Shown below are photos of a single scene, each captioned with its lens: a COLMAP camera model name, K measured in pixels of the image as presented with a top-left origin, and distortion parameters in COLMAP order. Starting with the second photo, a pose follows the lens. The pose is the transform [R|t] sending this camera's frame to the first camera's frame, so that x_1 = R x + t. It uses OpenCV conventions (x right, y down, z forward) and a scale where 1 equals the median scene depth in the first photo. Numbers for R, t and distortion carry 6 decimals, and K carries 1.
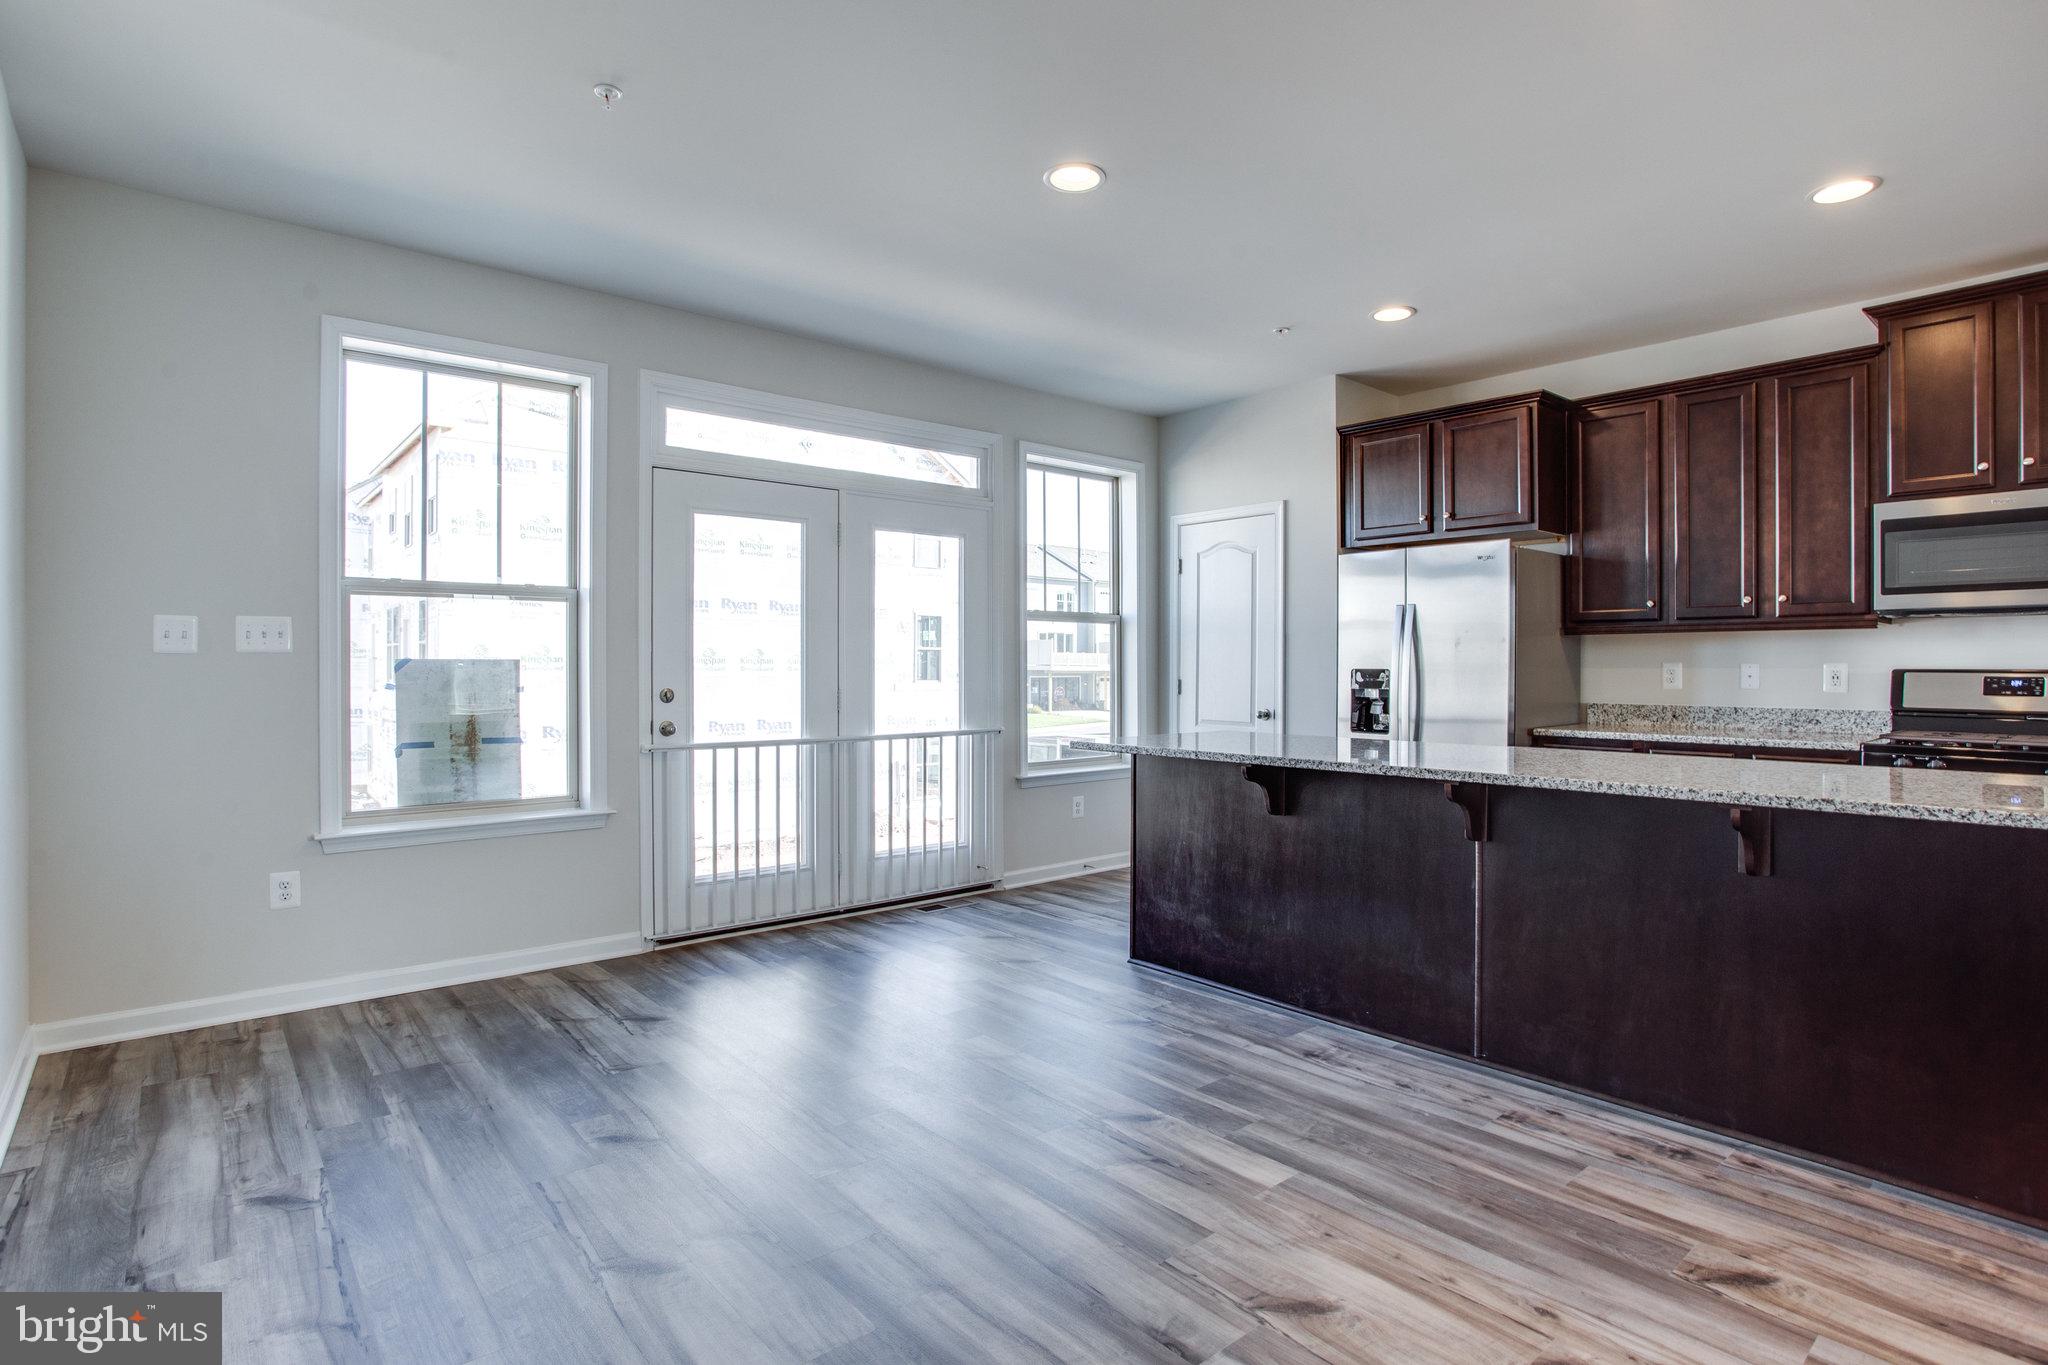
lens RADIAL K [[1035.3, 0, 1038.7], [0, 1035.3, 669.9], [0, 0, 1]] dist [-0.070372, 0.029369]
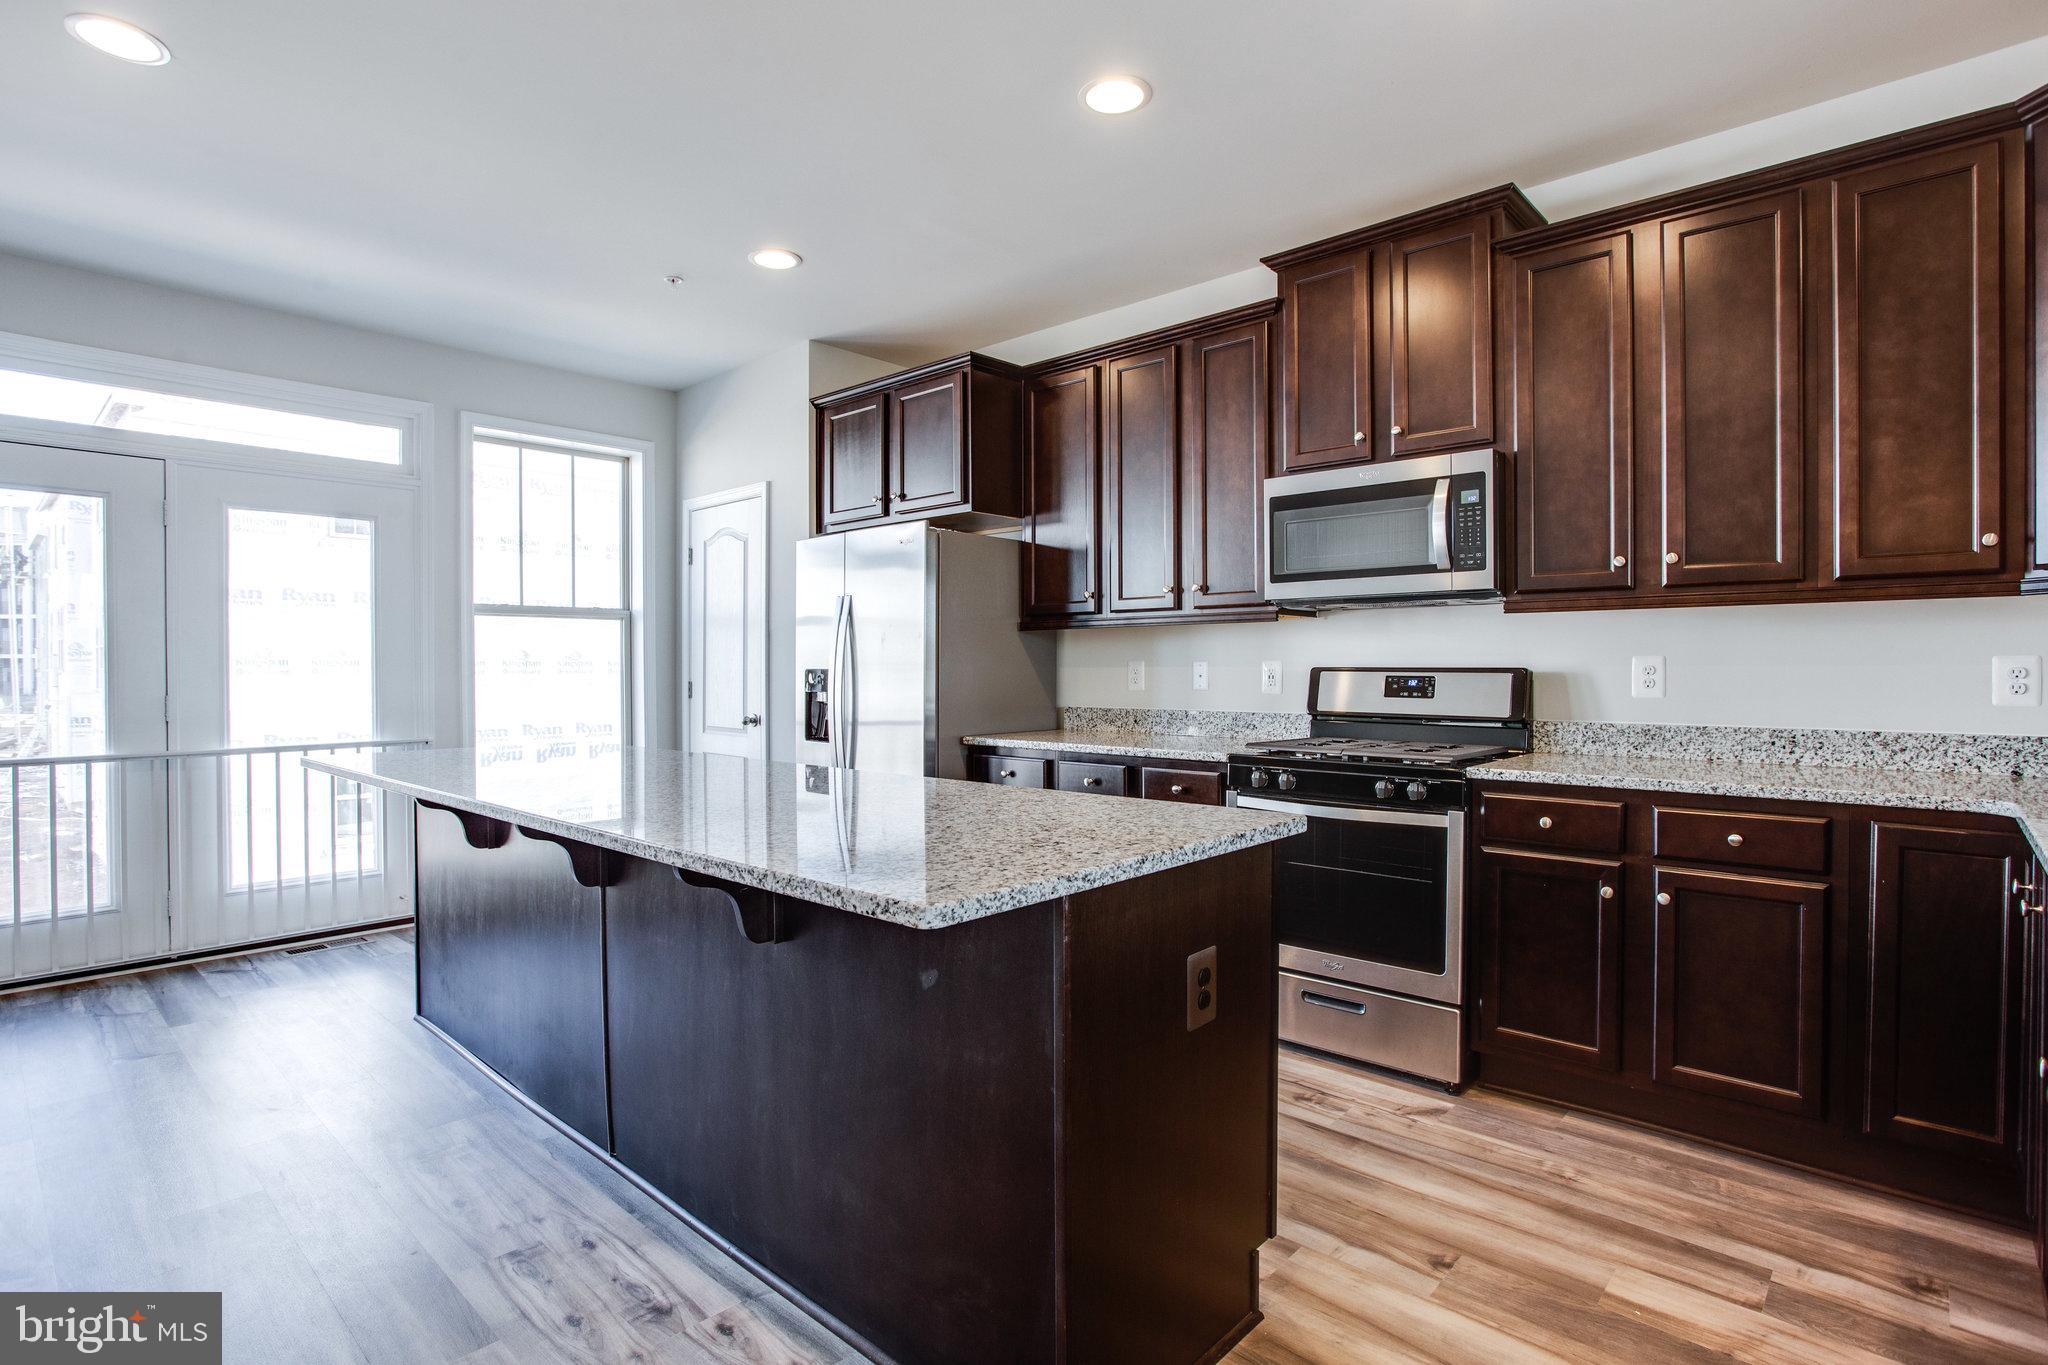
lens RADIAL K [[1012.2, 0, 1031.4], [0, 1012.2, 679.8], [0, 0, 1]] dist [-0.042225, 0.011852]
pose [[0.992673, -0.004342, 0.120751, 0.498577], [0.003345, 0.999959, 0.008453, 0.001700], [-0.120782, -0.007987, 0.992647, 0.138235]]
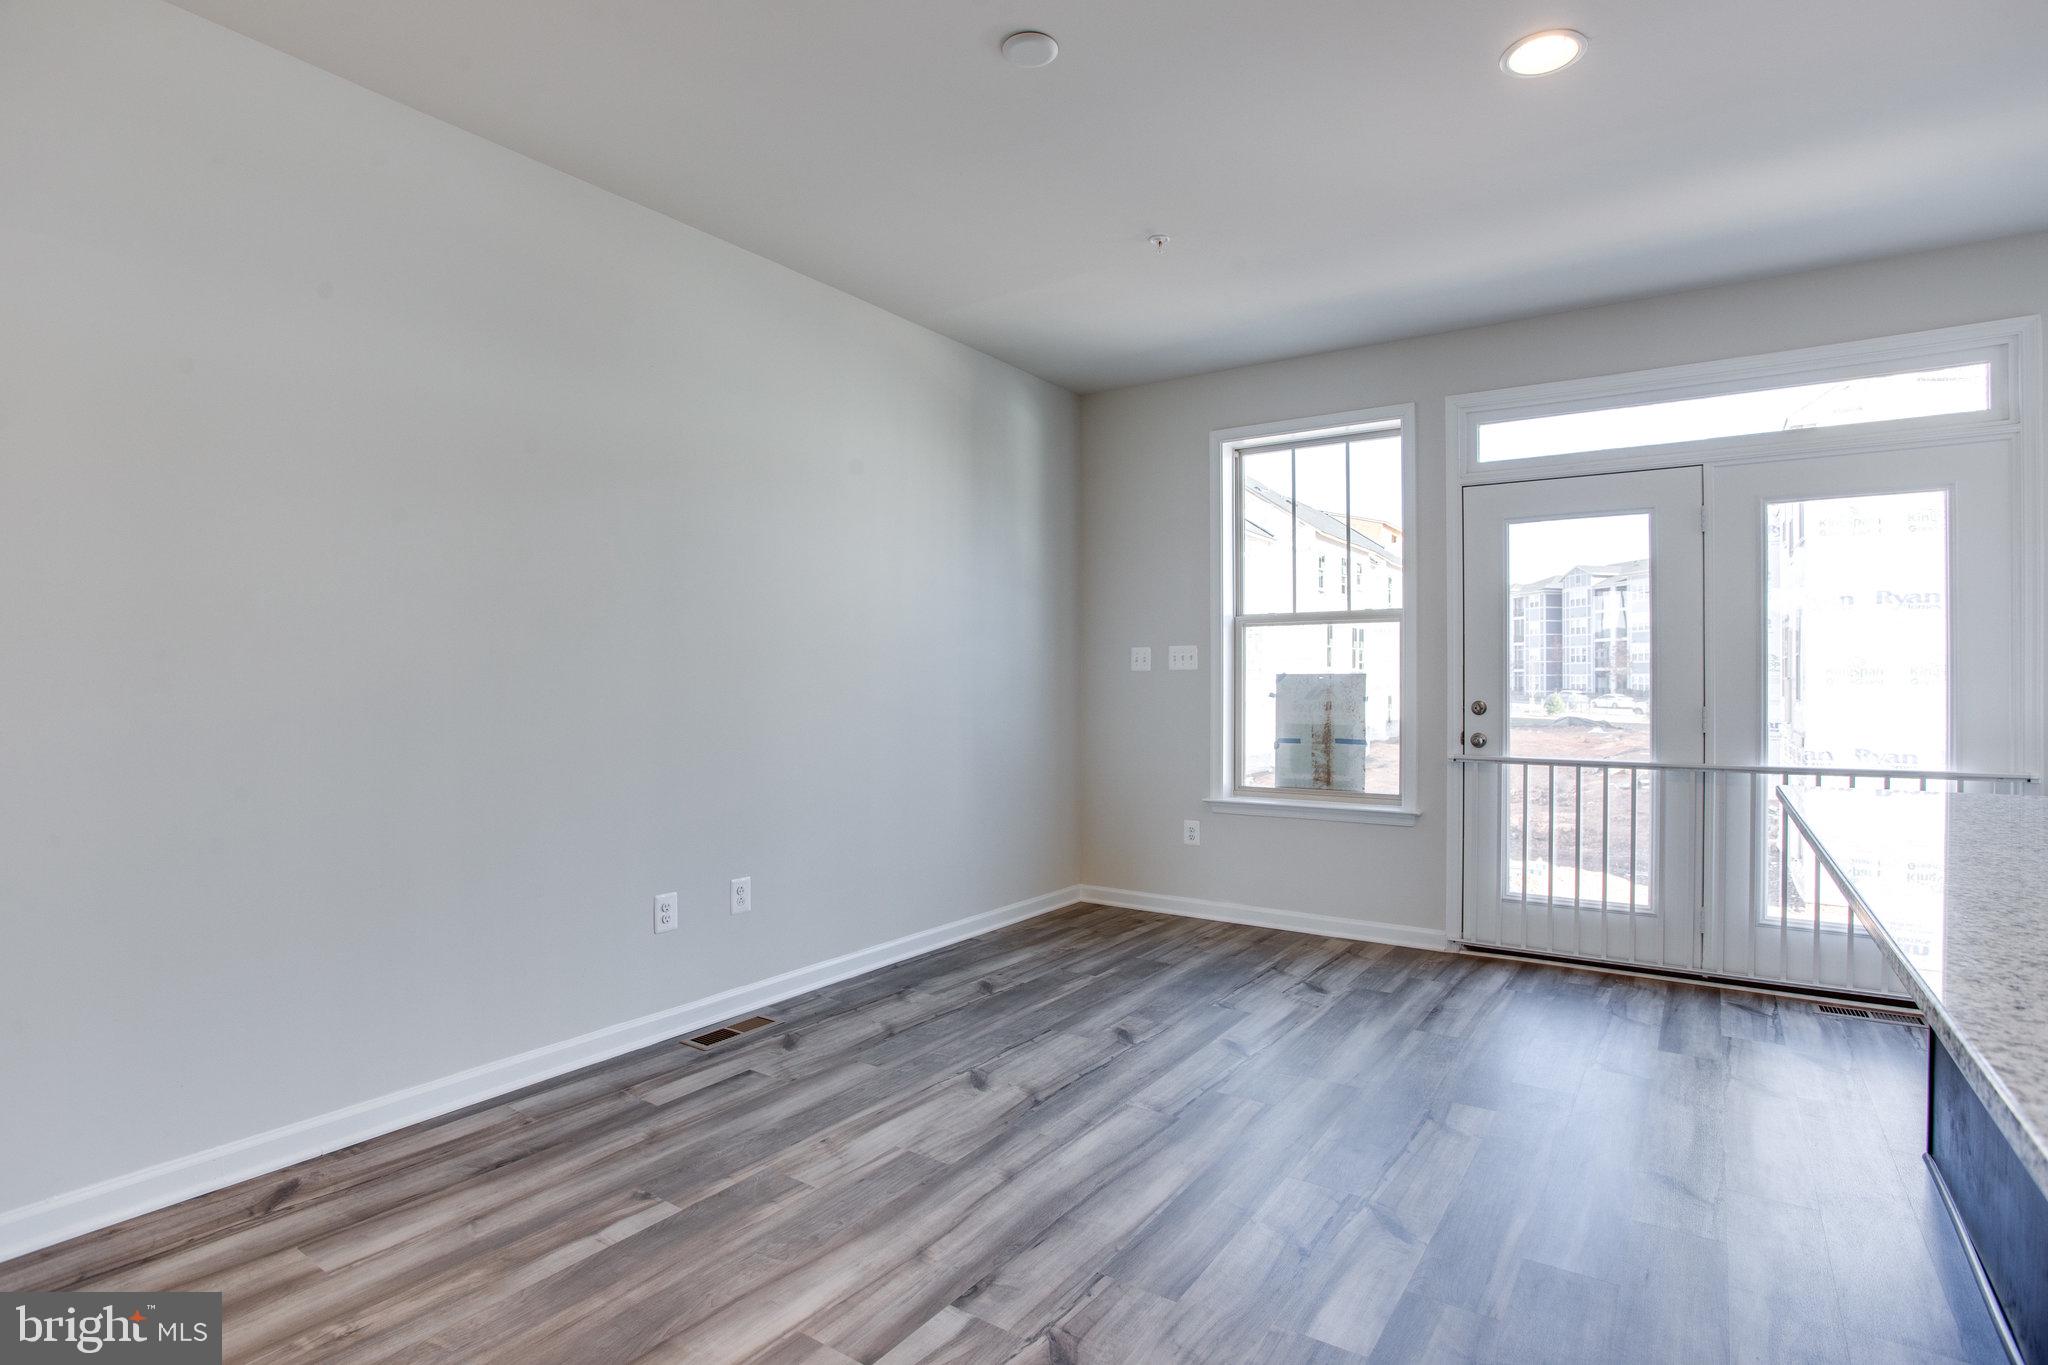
lens RADIAL K [[1012.2, 0, 1031.4], [0, 1012.2, 679.8], [0, 0, 1]] dist [-0.042225, 0.011852]
pose [[0.262520, -0.001144, -0.964926, 0.523298], [-0.001786, 0.999997, -0.001672, -0.000614], [0.964925, 0.002163, 0.262517, 0.332379]]
